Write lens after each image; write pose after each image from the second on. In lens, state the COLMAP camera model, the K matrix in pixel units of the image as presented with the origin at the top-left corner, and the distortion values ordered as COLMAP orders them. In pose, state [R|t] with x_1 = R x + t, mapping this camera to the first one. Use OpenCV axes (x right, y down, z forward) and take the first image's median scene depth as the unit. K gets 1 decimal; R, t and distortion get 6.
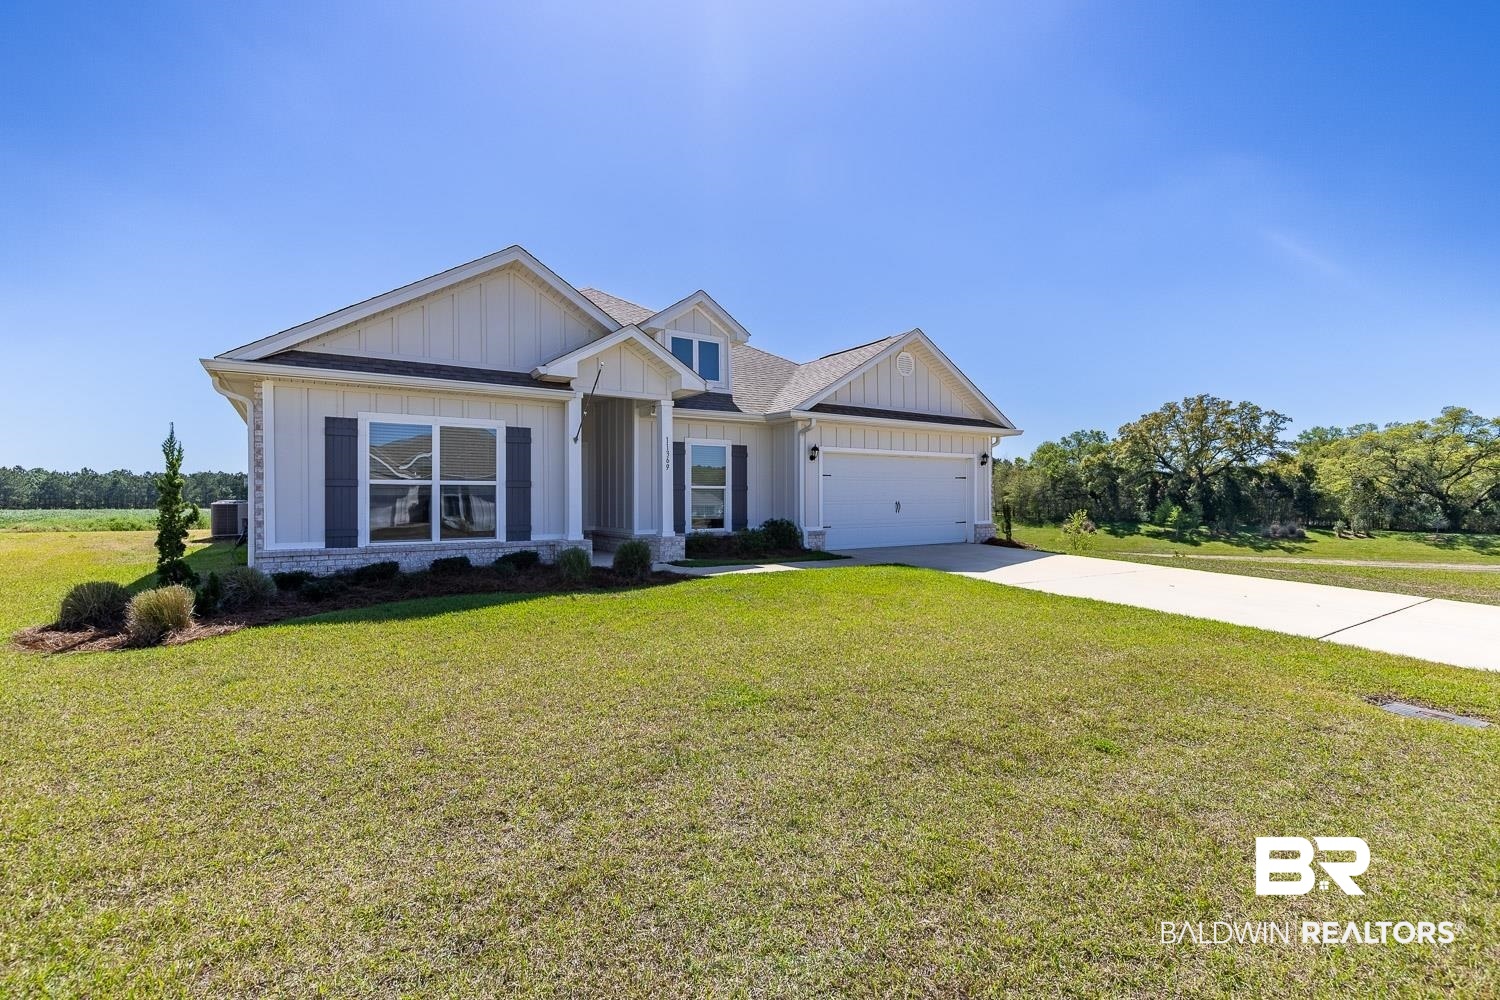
lens RADIAL K [[668.7, 0, 750.0], [0, 668.7, 500.0], [0, 0, 1]] dist [0.001959, -0.000152]
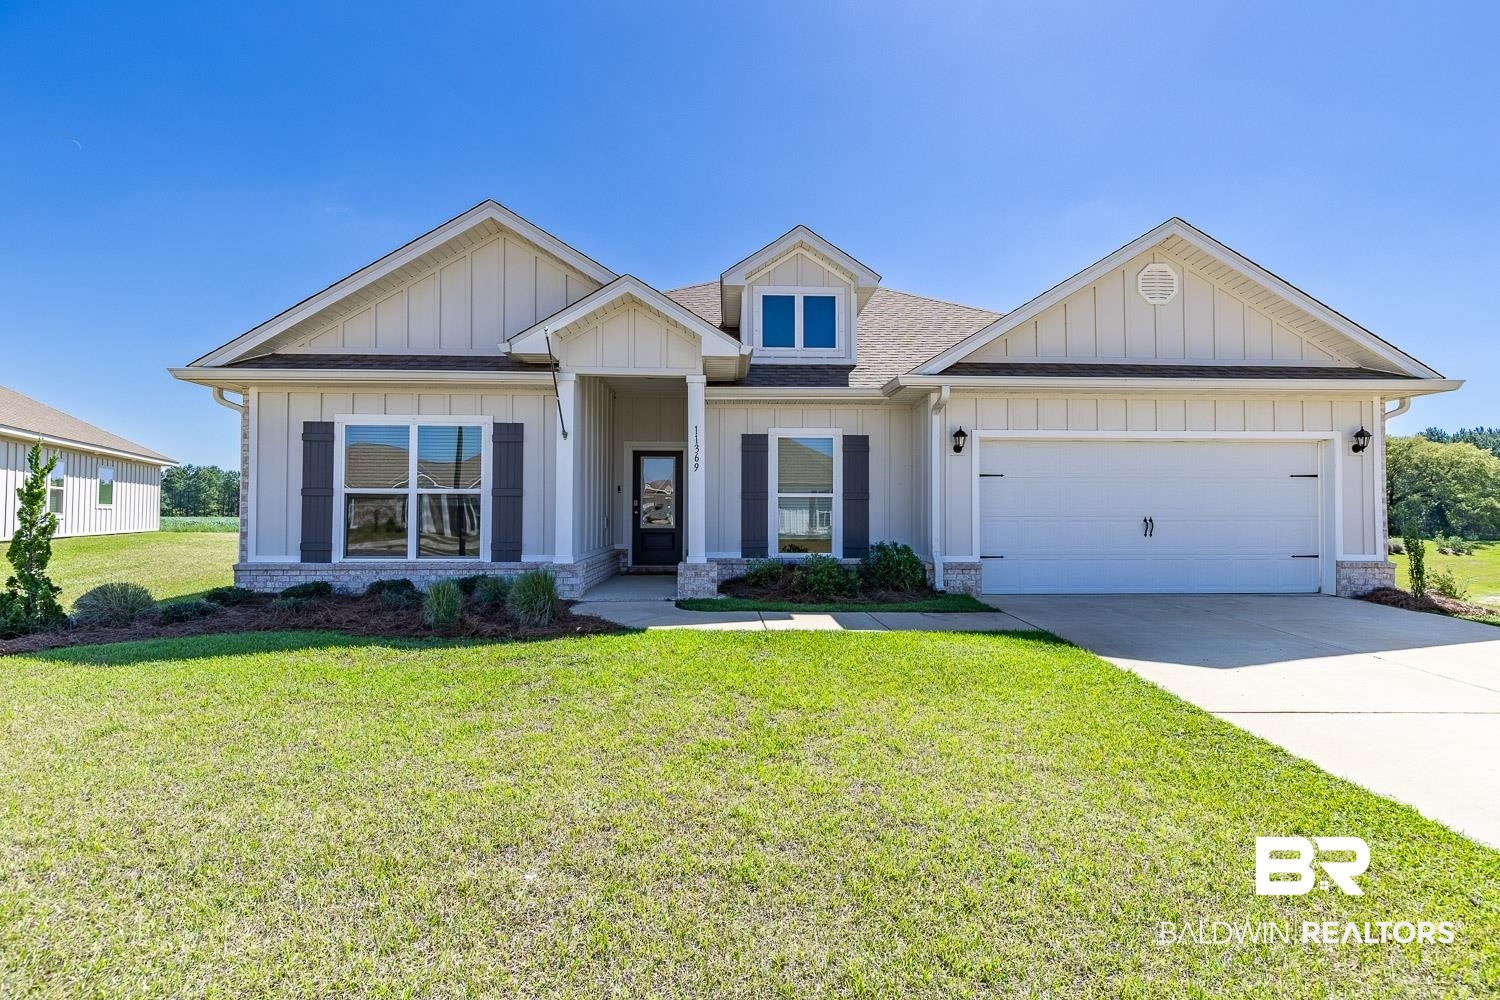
lens RADIAL K [[668.7, 0, 750.0], [0, 668.7, 500.0], [0, 0, 1]] dist [0.001959, -0.000152]
pose [[0.856490, -0.003538, -0.516152, 0.297925], [-0.005509, 0.999857, -0.015996, -0.002621], [0.516134, 0.016544, 0.856348, 0.410725]]
